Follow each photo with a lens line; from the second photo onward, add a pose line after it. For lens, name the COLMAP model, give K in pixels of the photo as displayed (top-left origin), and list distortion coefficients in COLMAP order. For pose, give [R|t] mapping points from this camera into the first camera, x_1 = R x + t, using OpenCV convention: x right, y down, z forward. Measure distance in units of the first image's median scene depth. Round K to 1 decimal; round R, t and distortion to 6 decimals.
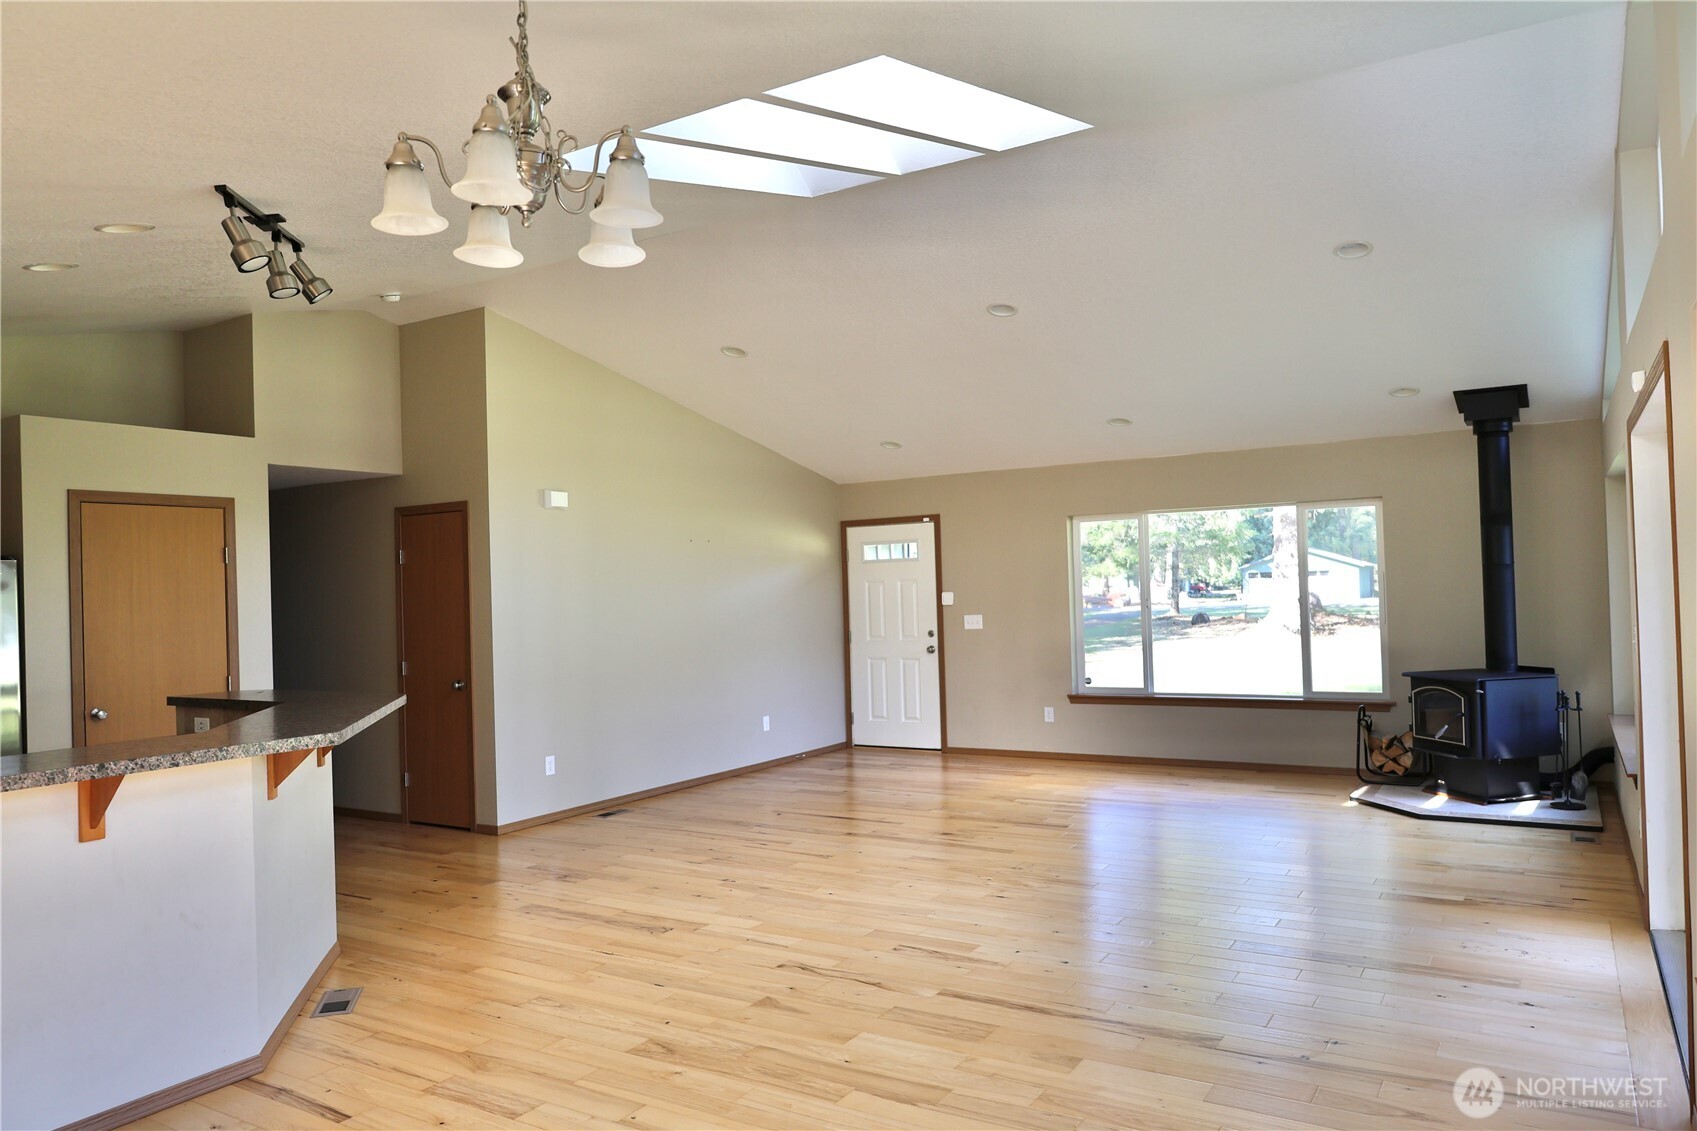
lens RADIAL K [[1138.9, 0, 860.4], [0, 1138.9, 569.8], [0, 0, 1]] dist [-0.001842, -0.005071]
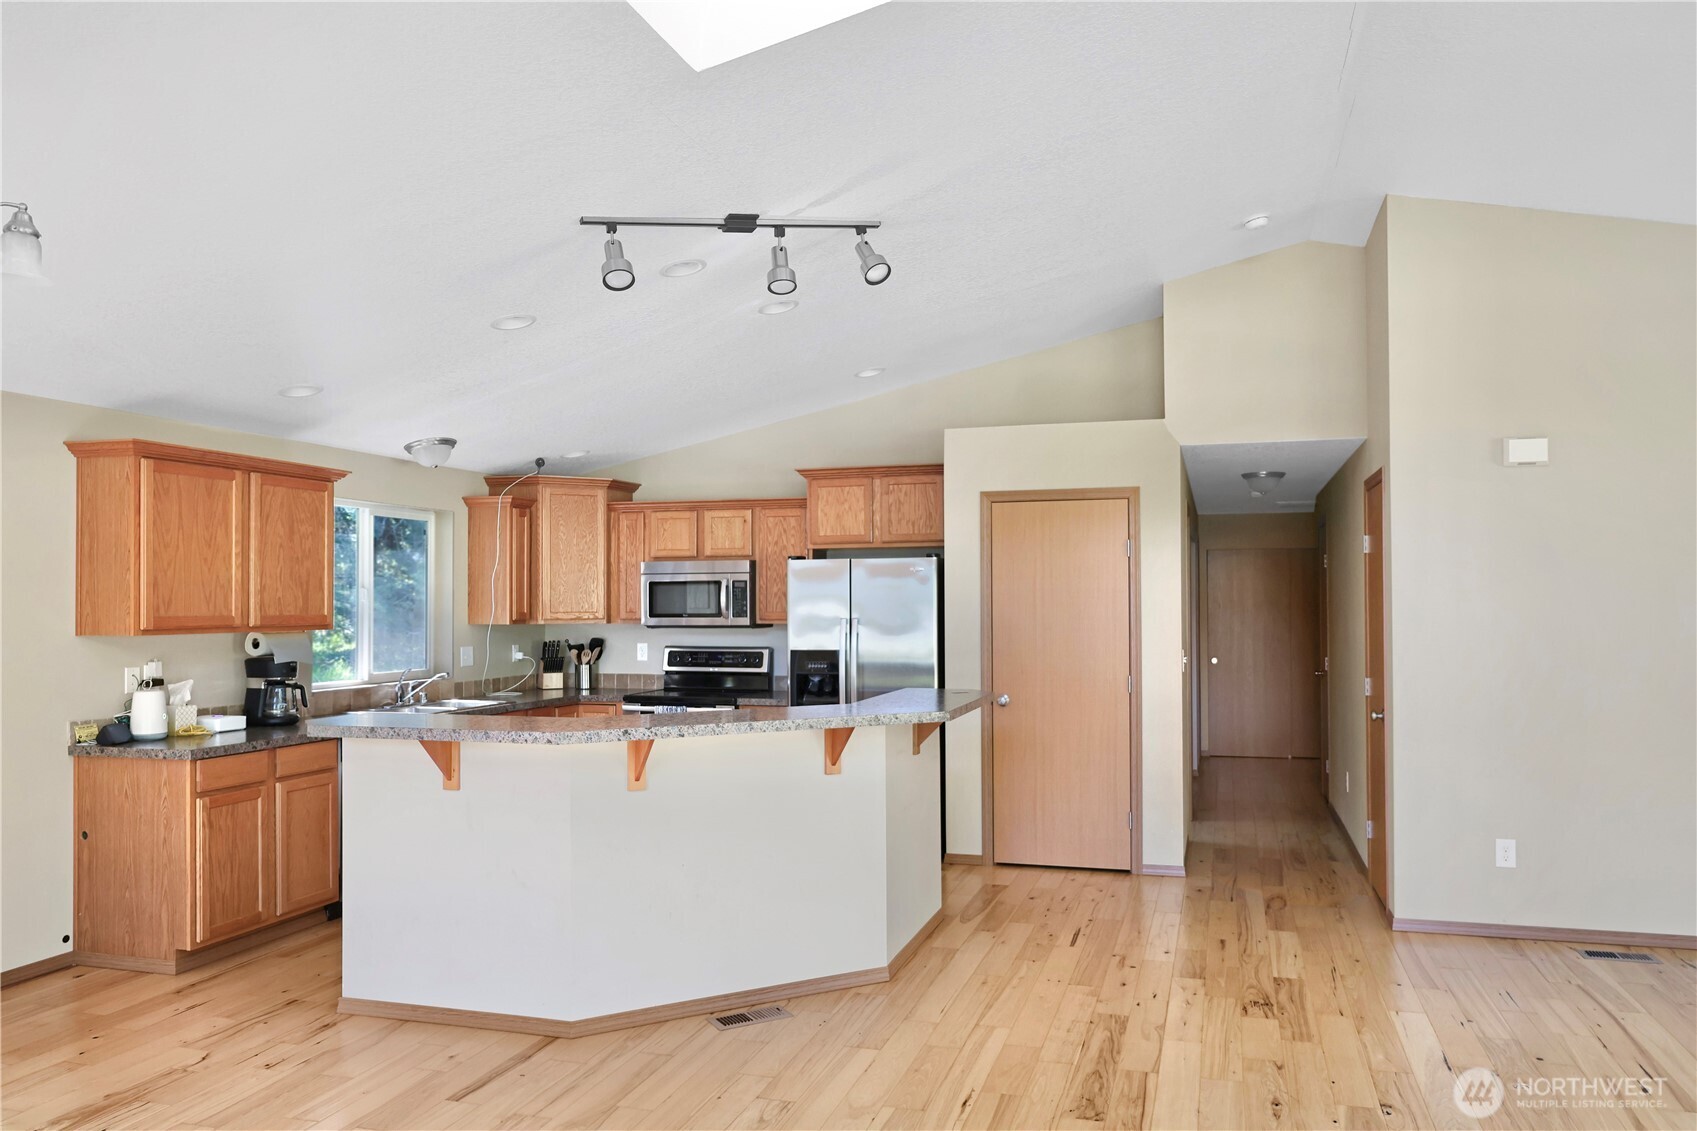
lens RADIAL K [[1185.3, 0, 890.6], [0, 1185.3, 589.7], [0, 0, 1]] dist [-0.005736, 0.001831]
pose [[0.271244, 0.014573, -0.962400, 0.439621], [0.010578, 0.999780, 0.018121, 0.002240], [0.962453, -0.015096, 0.271030, 0.705936]]
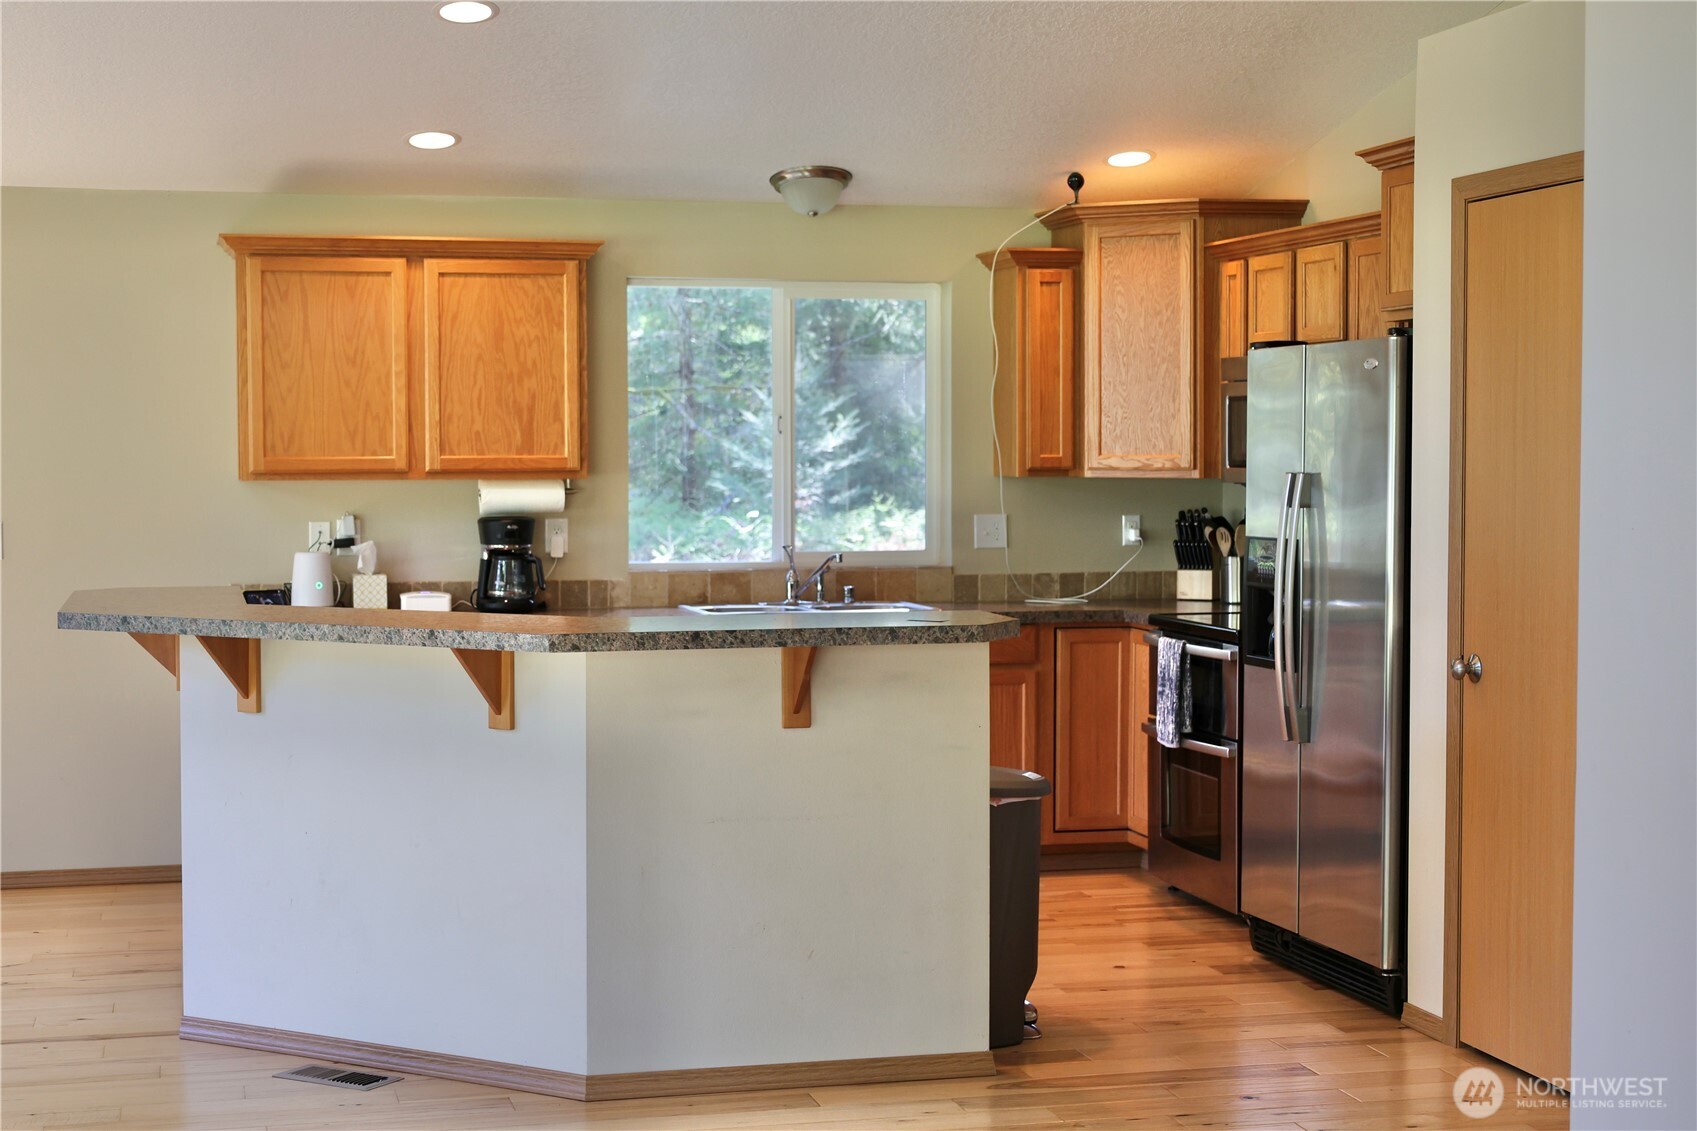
lens RADIAL K [[2620.4, 0, 851.2], [0, 2620.4, 560.1], [0, 0, 1]] dist [-0.028432, 0.000000]
pose [[-0.700142, 0.058189, -0.711629, 0.287395], [0.031732, 0.998225, 0.050405, 0.028675], [0.713298, 0.012709, -0.700745, 1.835258]]
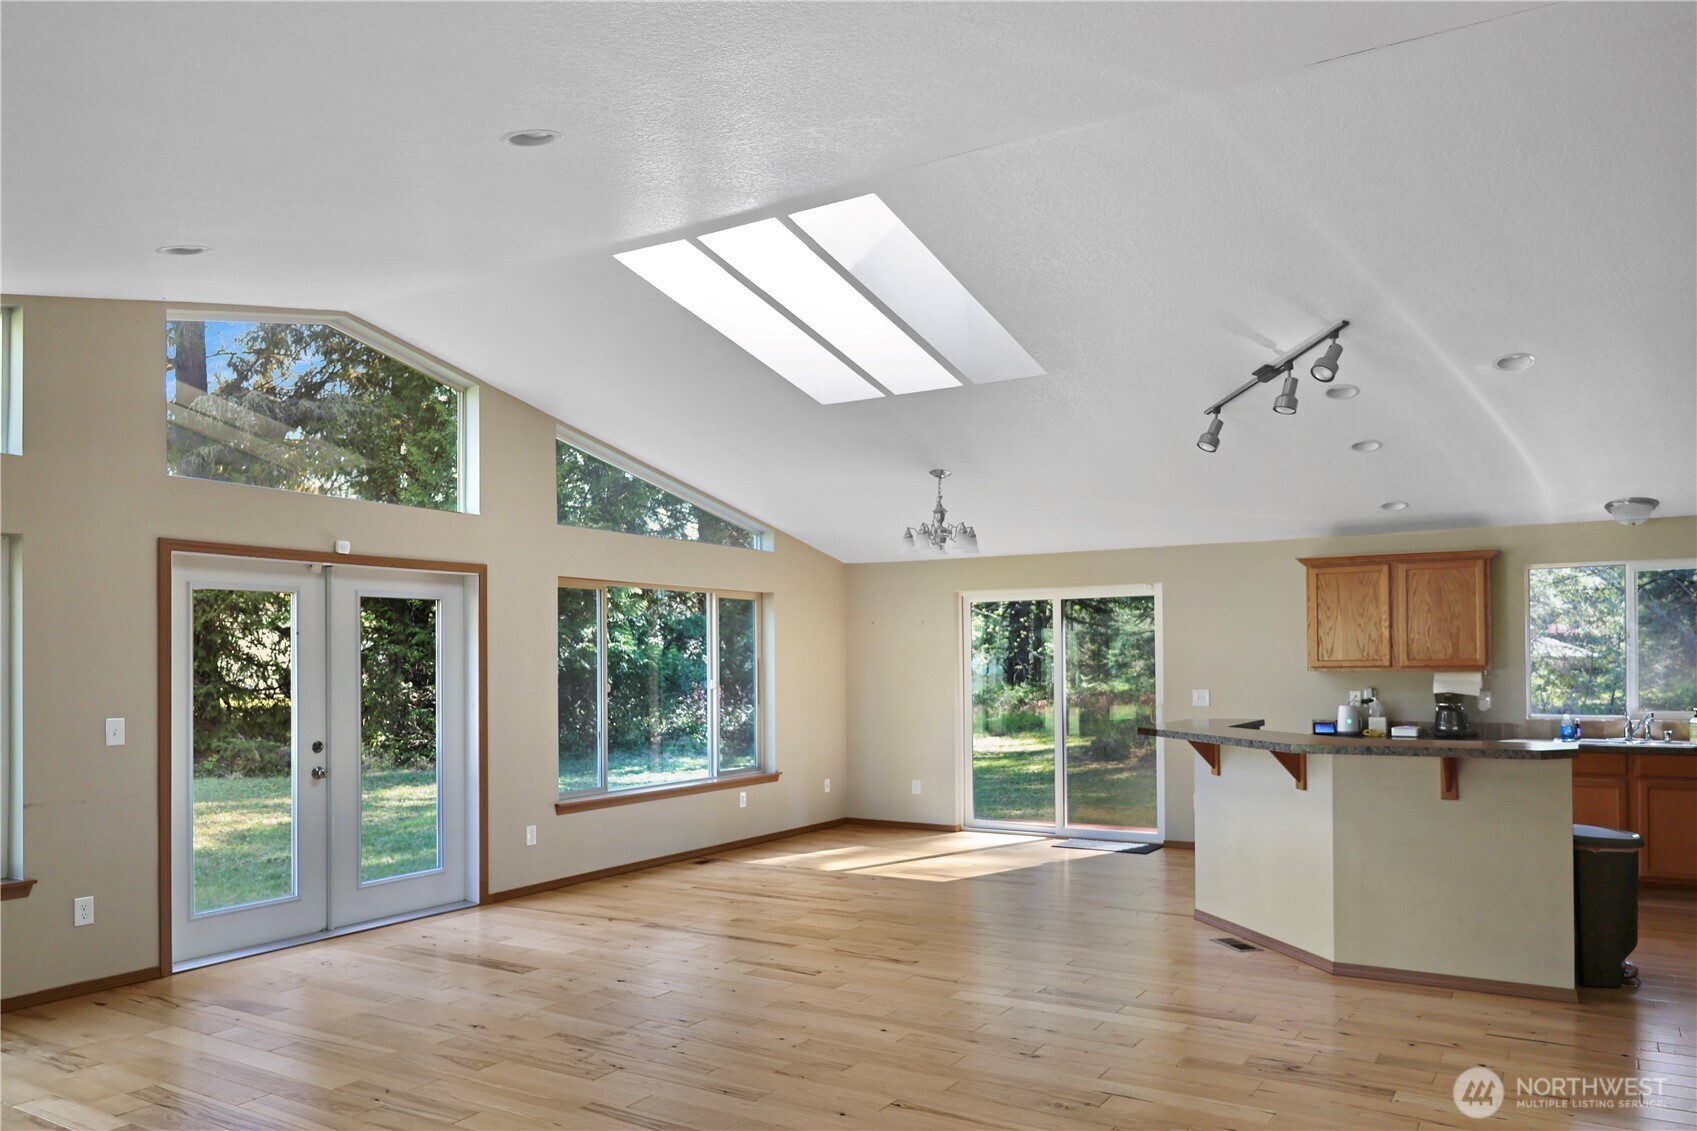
lens RADIAL K [[1185.3, 0, 859.5], [0, 1185.3, 670.0], [0, 0, 1]] dist [-0.005736, 0.001831]
pose [[-0.999250, 0.038206, 0.006375, -0.027265], [0.038135, 0.999213, -0.010897, 0.041924], [-0.006786, -0.010646, -0.999920, 2.021509]]
